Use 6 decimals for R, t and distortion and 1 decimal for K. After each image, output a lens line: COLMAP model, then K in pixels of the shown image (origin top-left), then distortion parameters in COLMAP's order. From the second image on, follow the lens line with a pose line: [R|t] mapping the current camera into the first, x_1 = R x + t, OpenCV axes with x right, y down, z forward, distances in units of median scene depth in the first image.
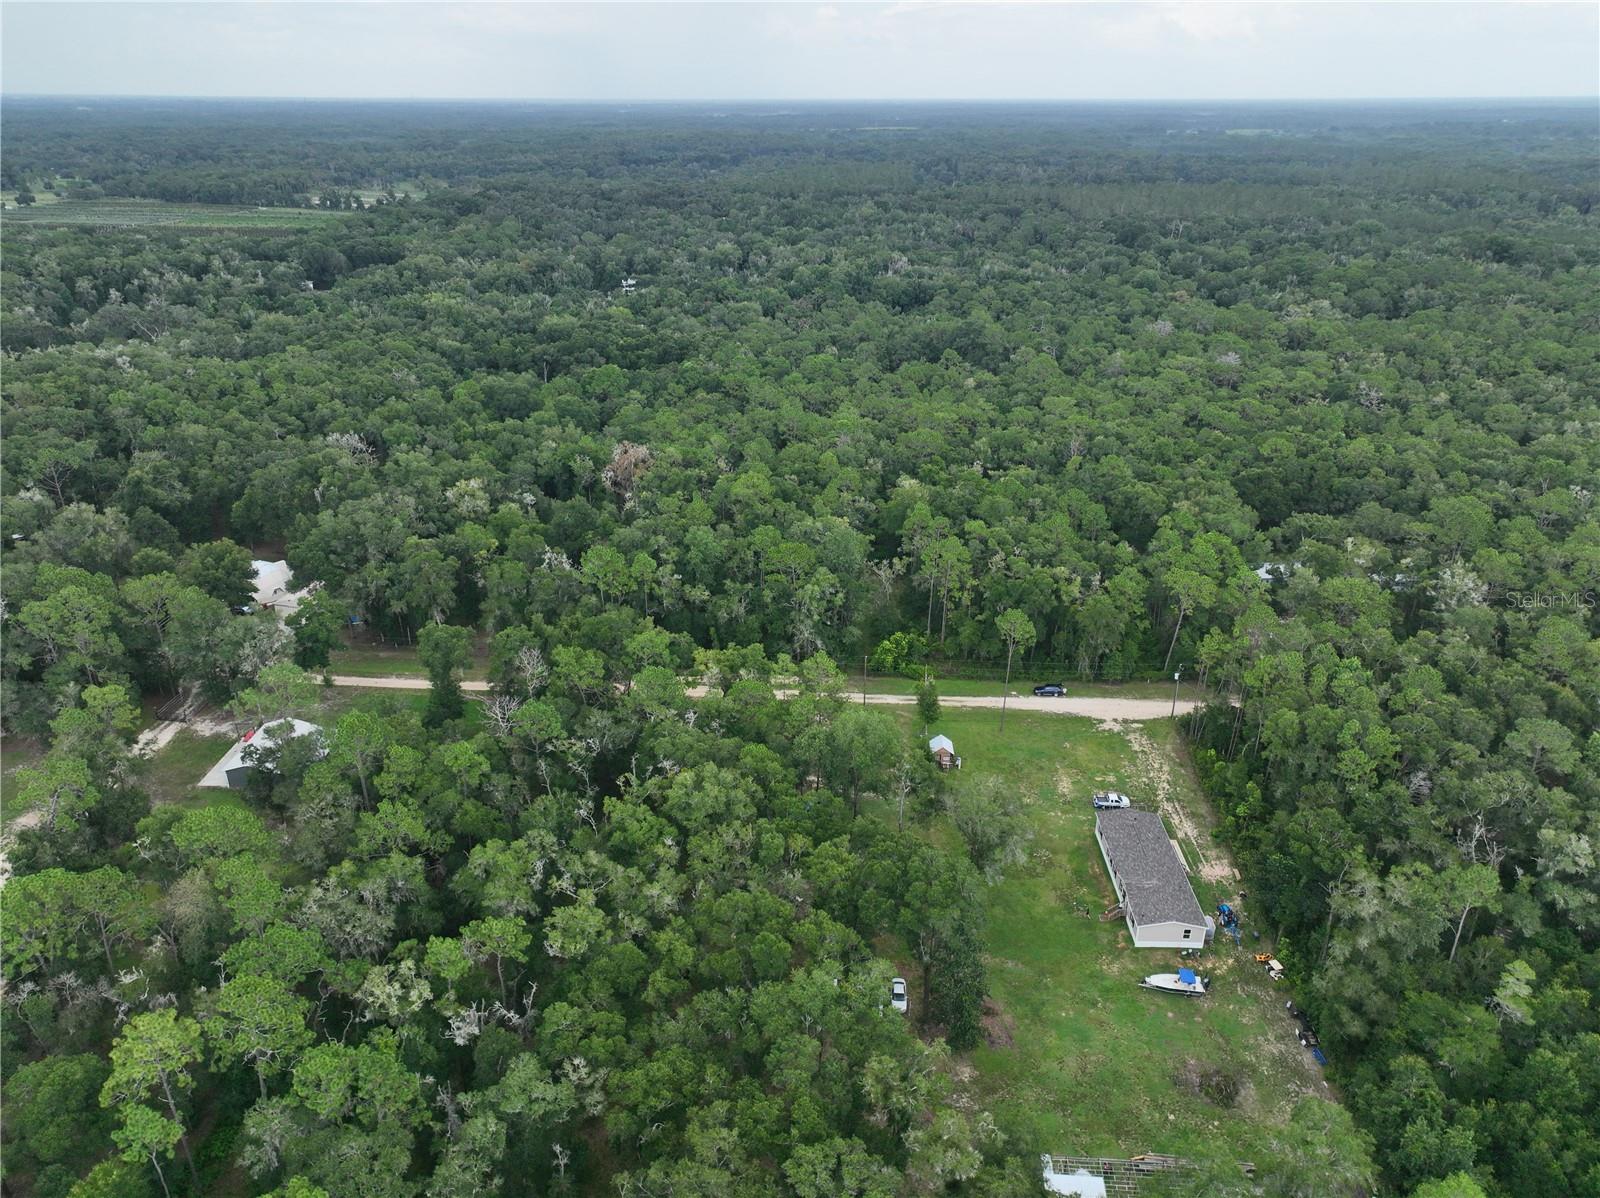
lens RADIAL K [[1111.5, 0, 799.1], [0, 1111.5, 596.1], [0, 0, 1]] dist [0.005444, 0.001419]
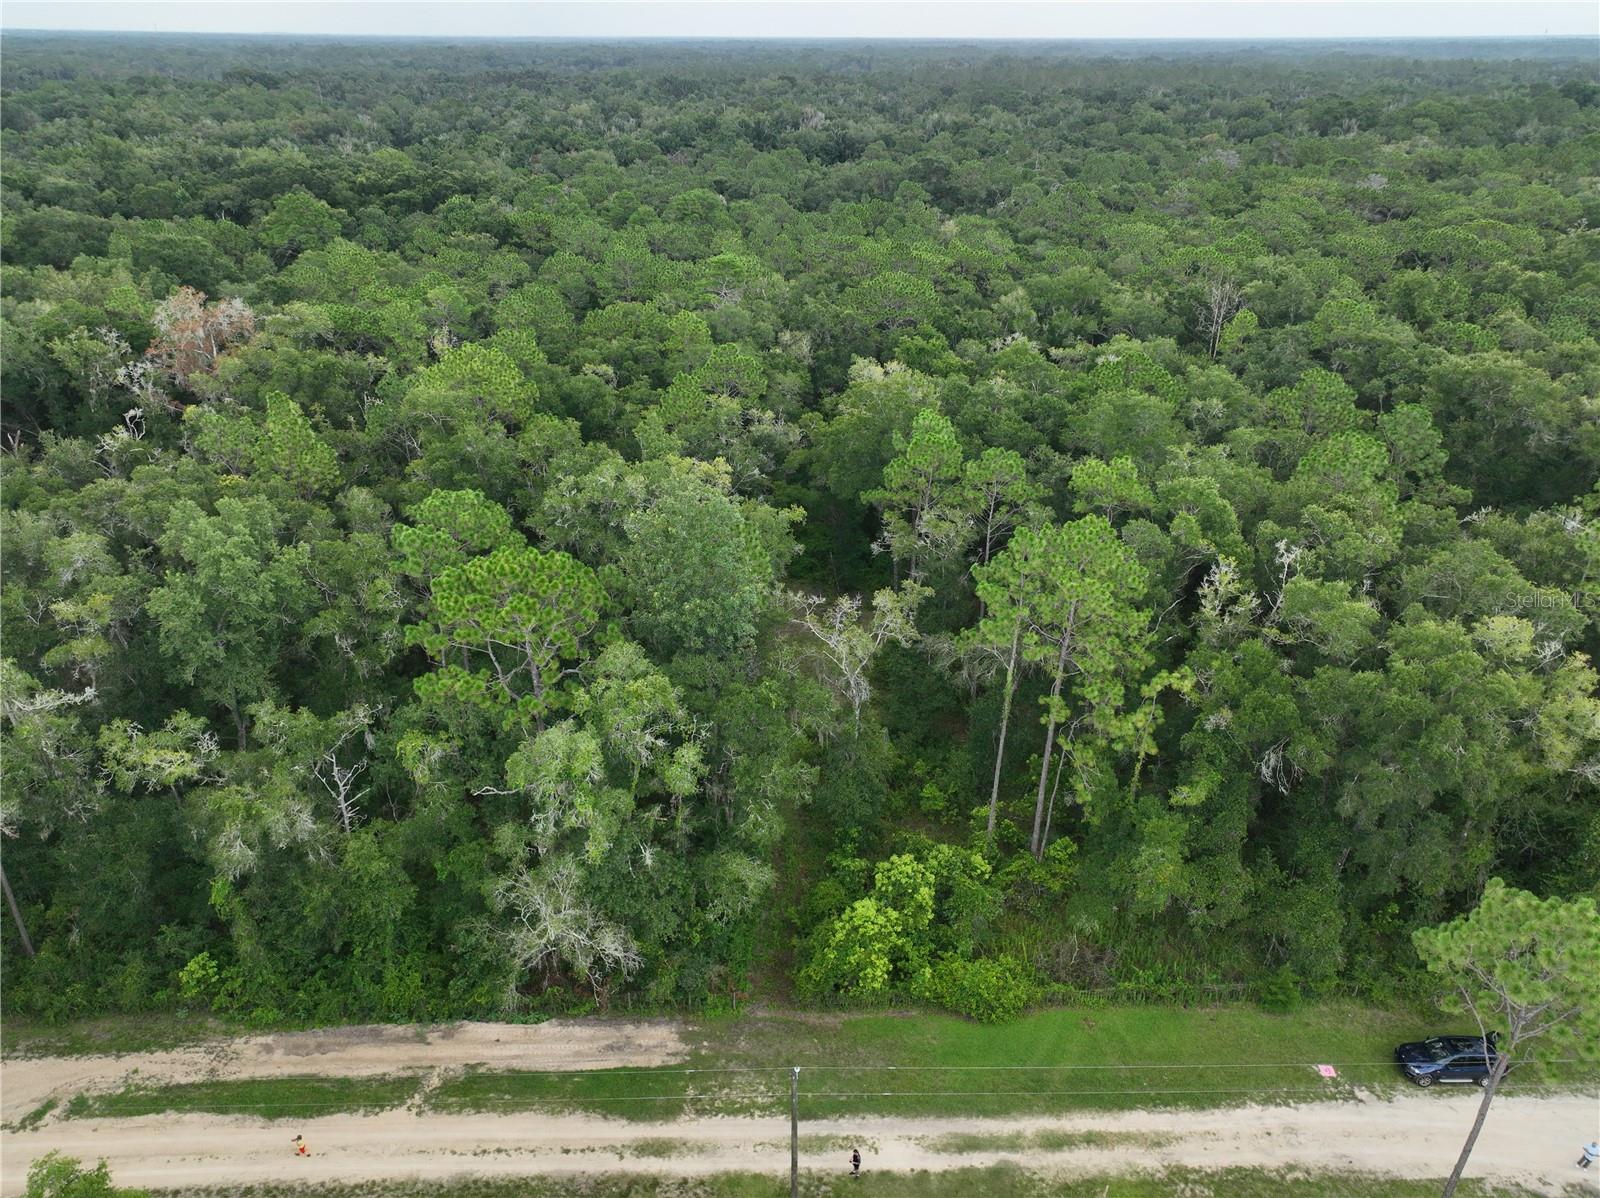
lens RADIAL K [[1111.5, 0, 798.0], [0, 1111.5, 601.8], [0, 0, 1]] dist [0.005444, 0.001419]
pose [[0.996804, -0.035018, 0.071805, 0.038667], [0.031464, 0.998252, 0.050035, -0.041738], [-0.073432, -0.047616, 0.996163, 0.632162]]
